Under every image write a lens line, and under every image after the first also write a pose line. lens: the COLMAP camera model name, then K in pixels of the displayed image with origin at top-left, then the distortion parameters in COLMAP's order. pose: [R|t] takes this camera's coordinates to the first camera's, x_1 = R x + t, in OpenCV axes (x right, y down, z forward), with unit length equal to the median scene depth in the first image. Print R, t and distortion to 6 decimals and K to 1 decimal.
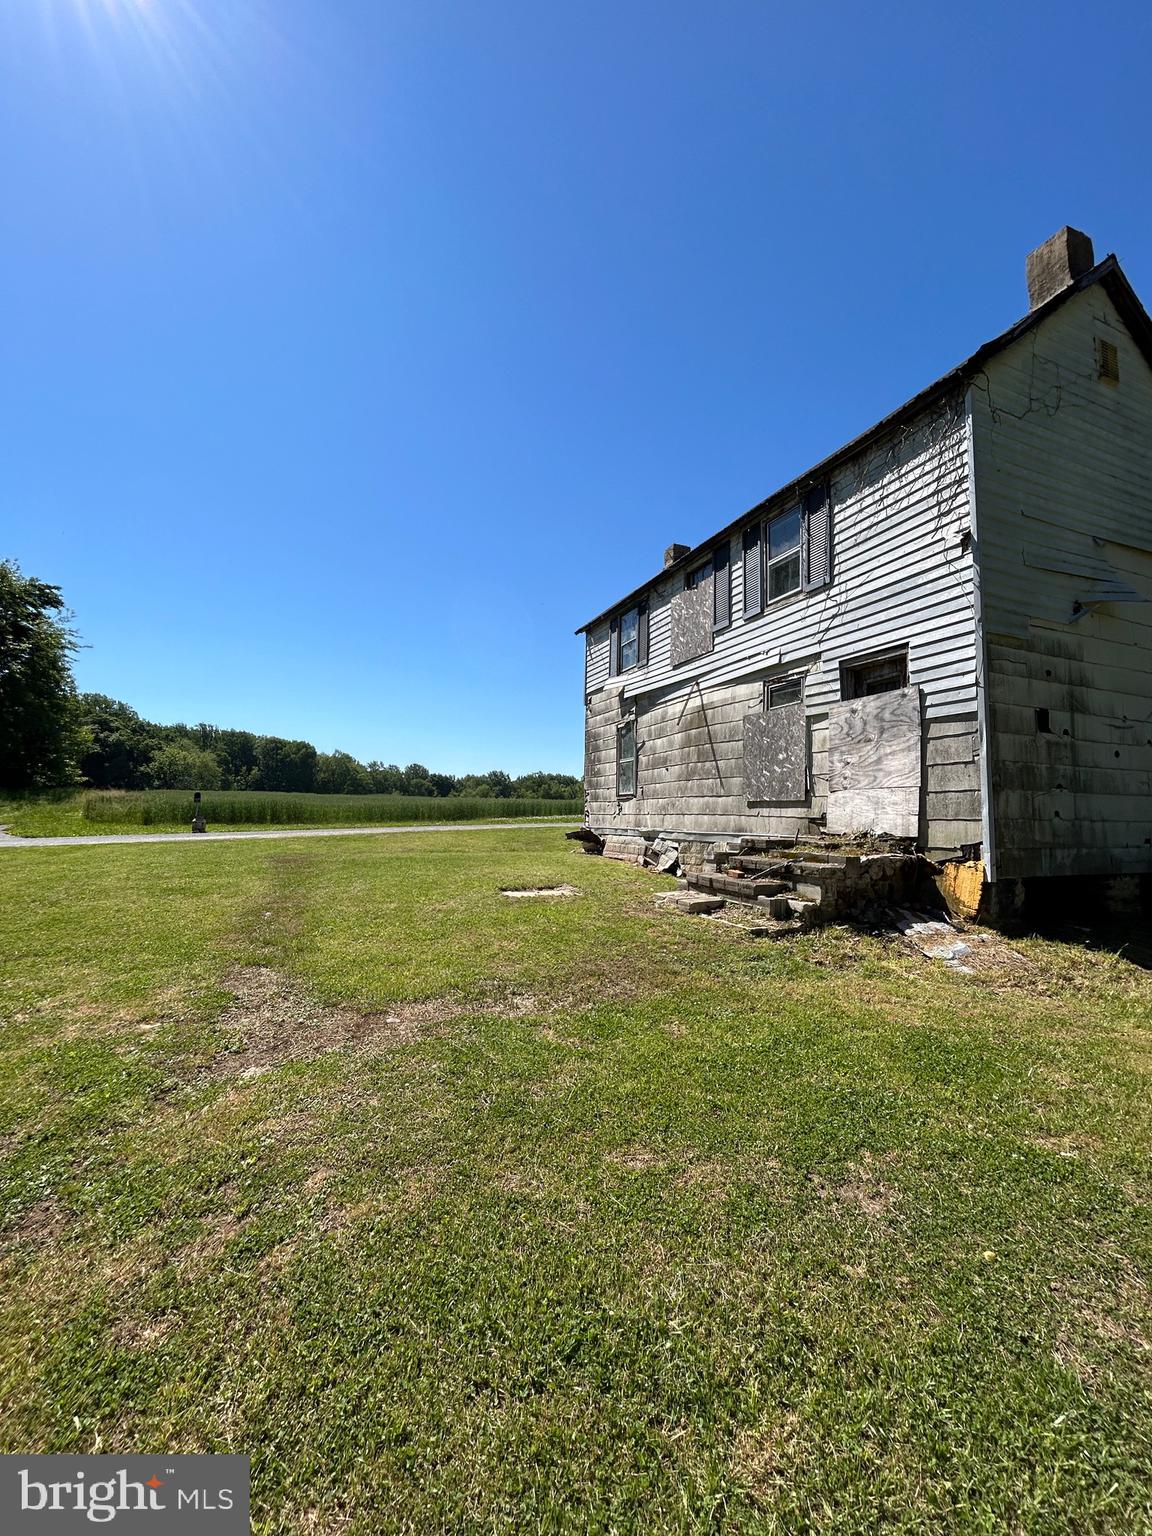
lens RADIAL K [[626.8, 0, 562.7], [0, 626.8, 765.2], [0, 0, 1]] dist [0.001726, 0.001092]
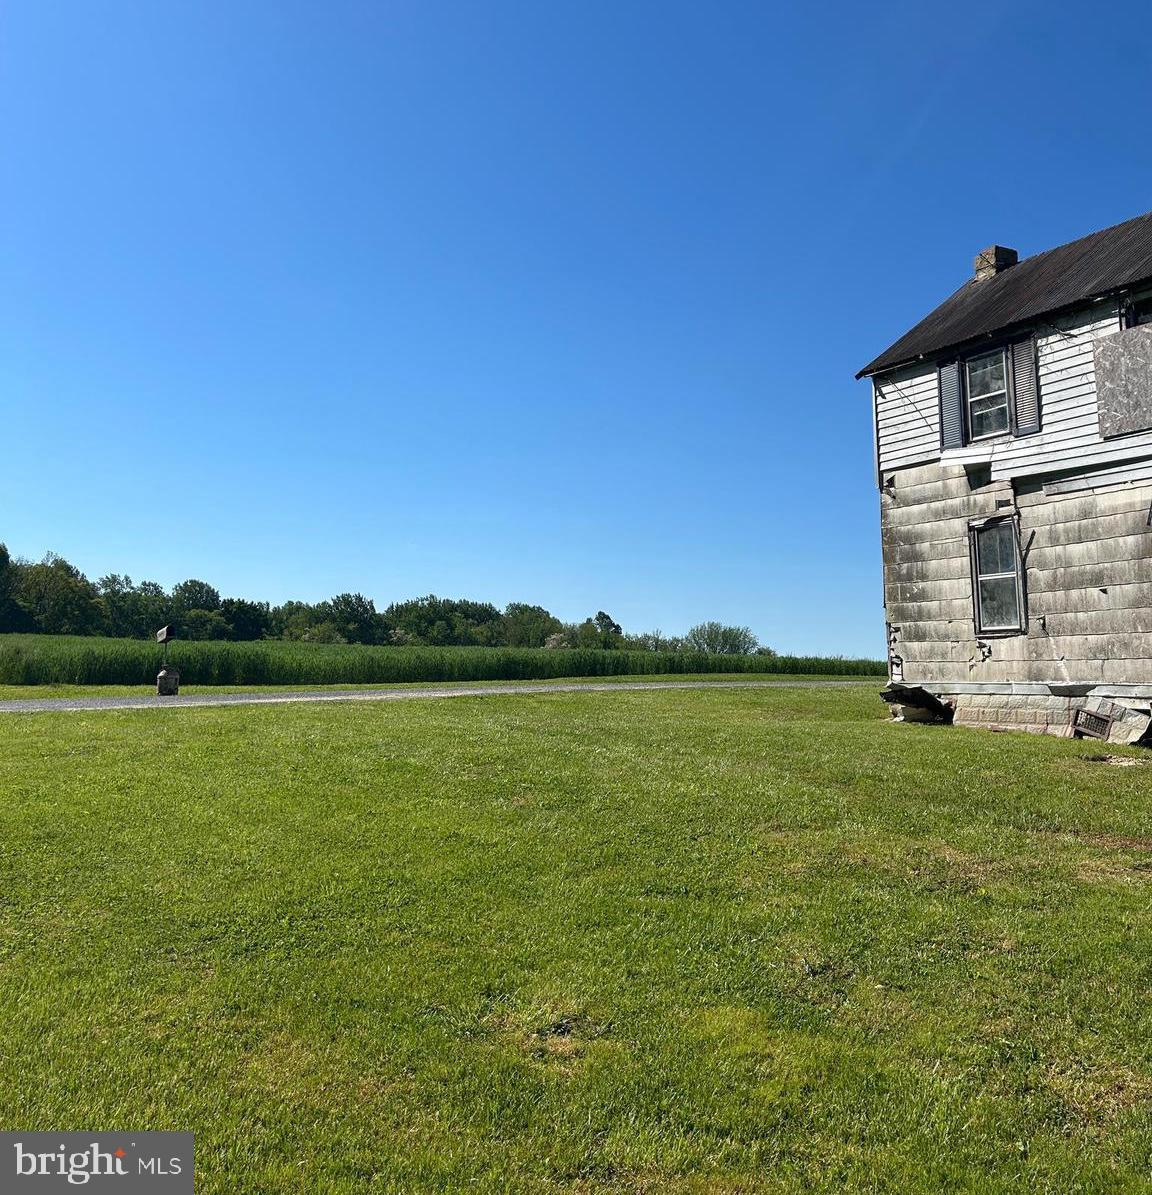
lens RADIAL K [[1153.2, 0, 565.1], [0, 1153.2, 432.2], [0, 0, 1]] dist [0.038036, 0.000000]
pose [[0.995634, 0.019200, 0.091344, -0.515002], [-0.007100, 0.991359, -0.130987, 0.006196], [-0.093070, 0.129767, 0.987167, -0.187735]]
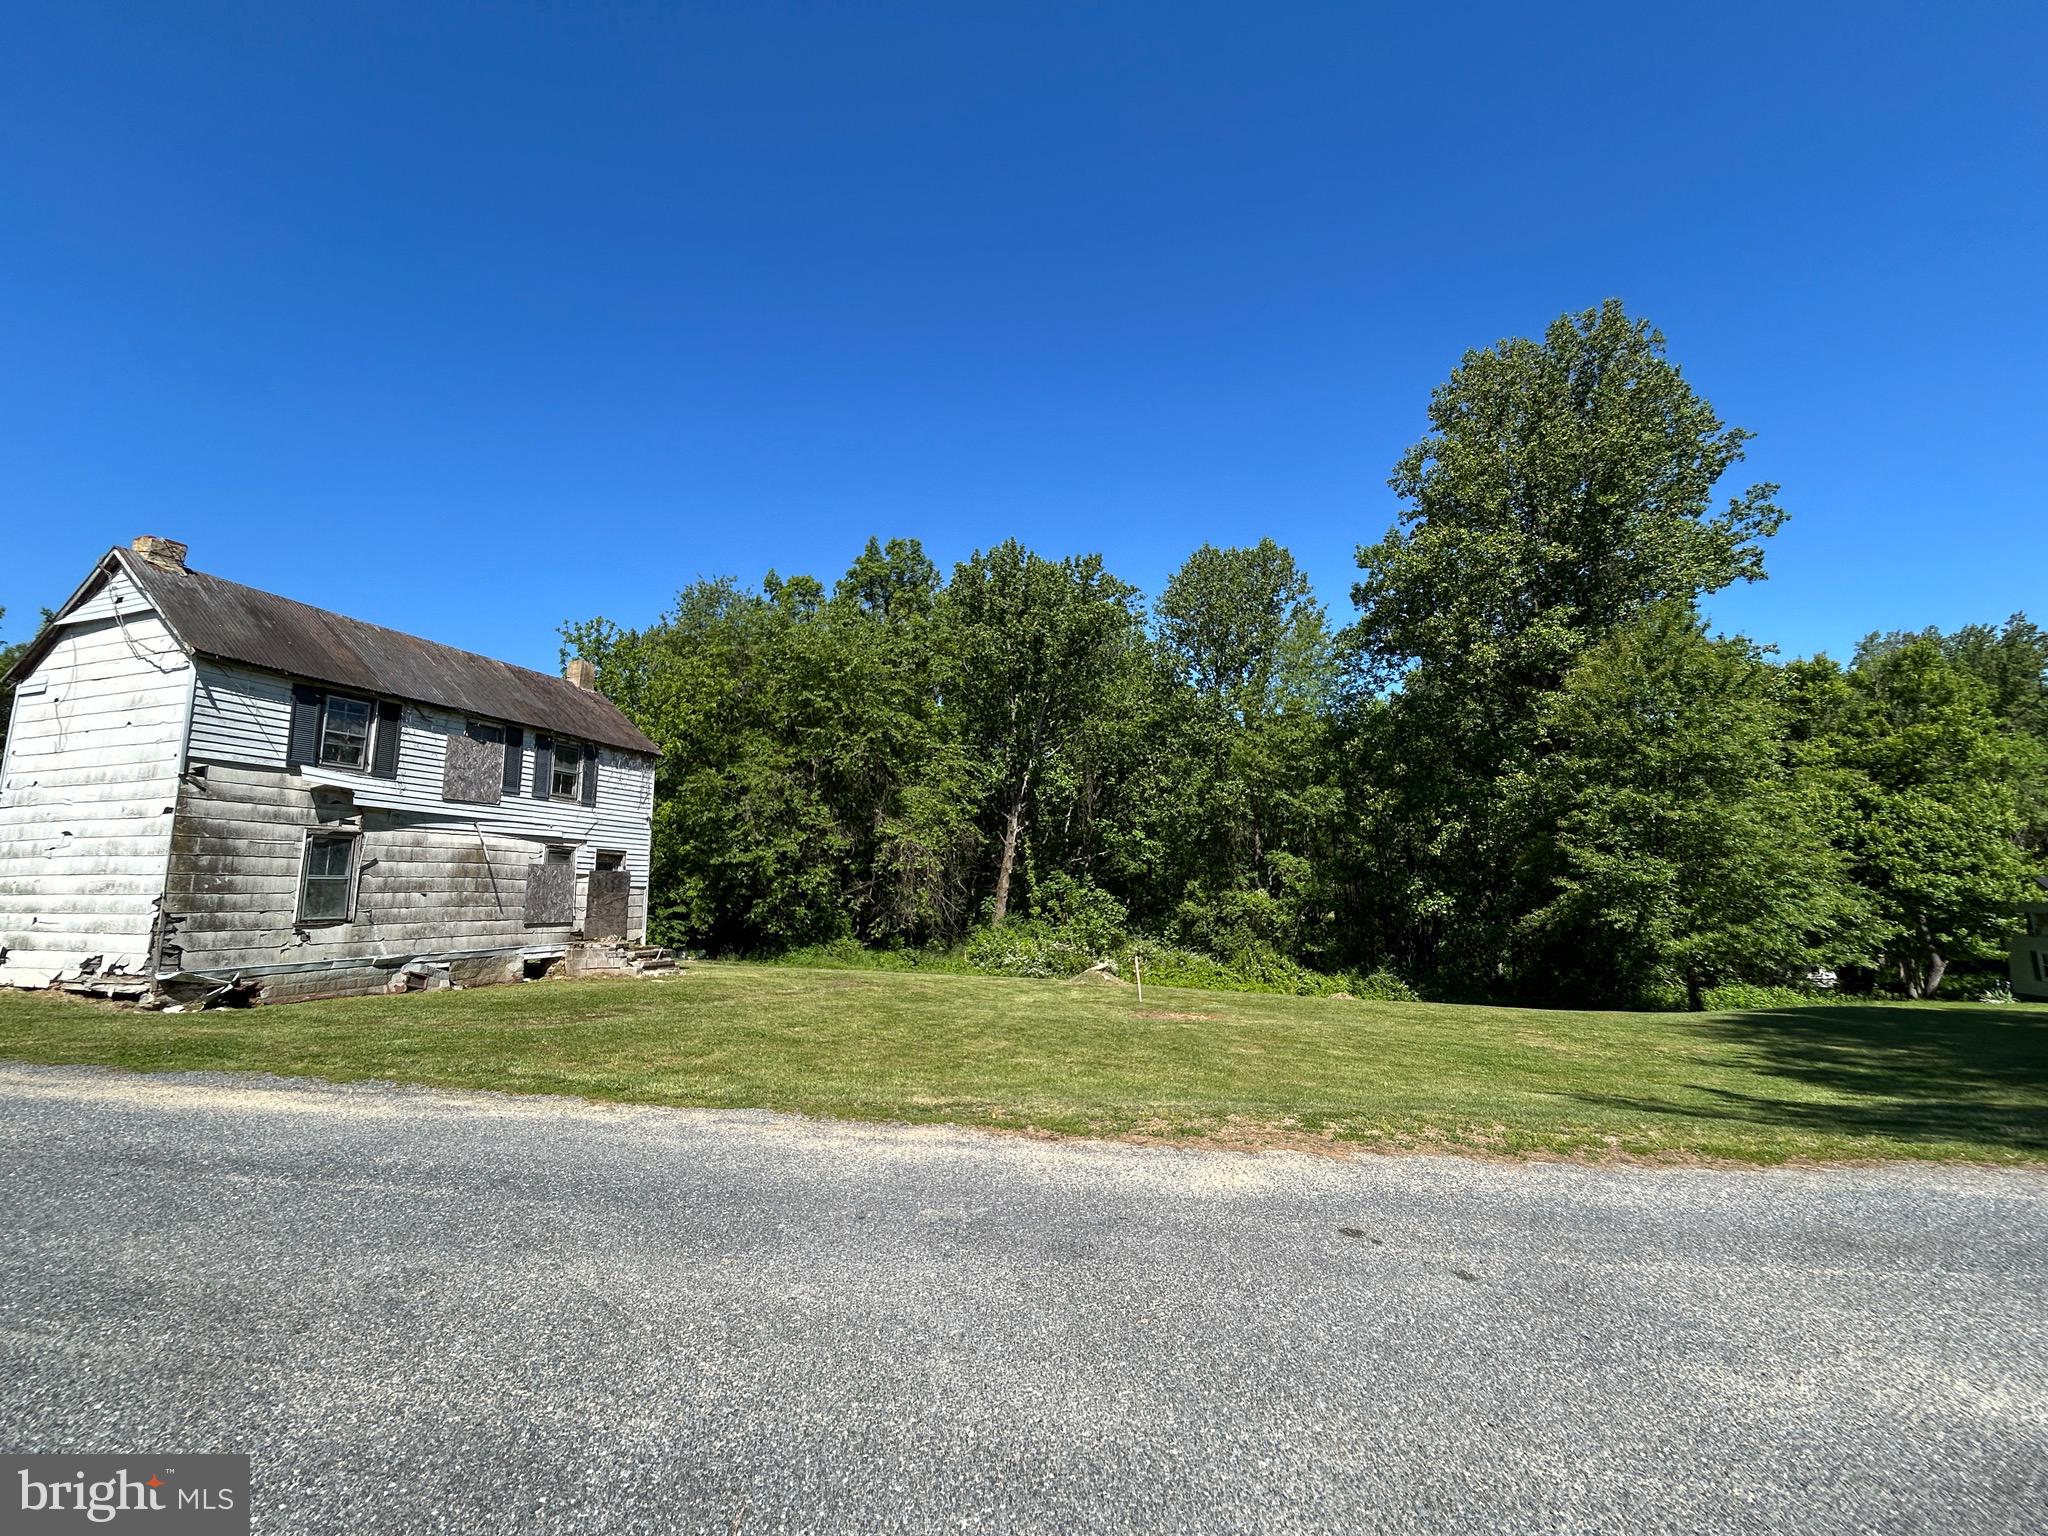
lens RADIAL K [[835.8, 0, 1022.1], [0, 835.8, 770.4], [0, 0, 1]] dist [0.001726, 0.001092]
pose [[-0.776659, 0.078345, 0.625030, -1.478349], [-0.060210, 0.978460, -0.197462, 0.019216], [-0.627037, -0.190993, -0.755212, 1.452878]]
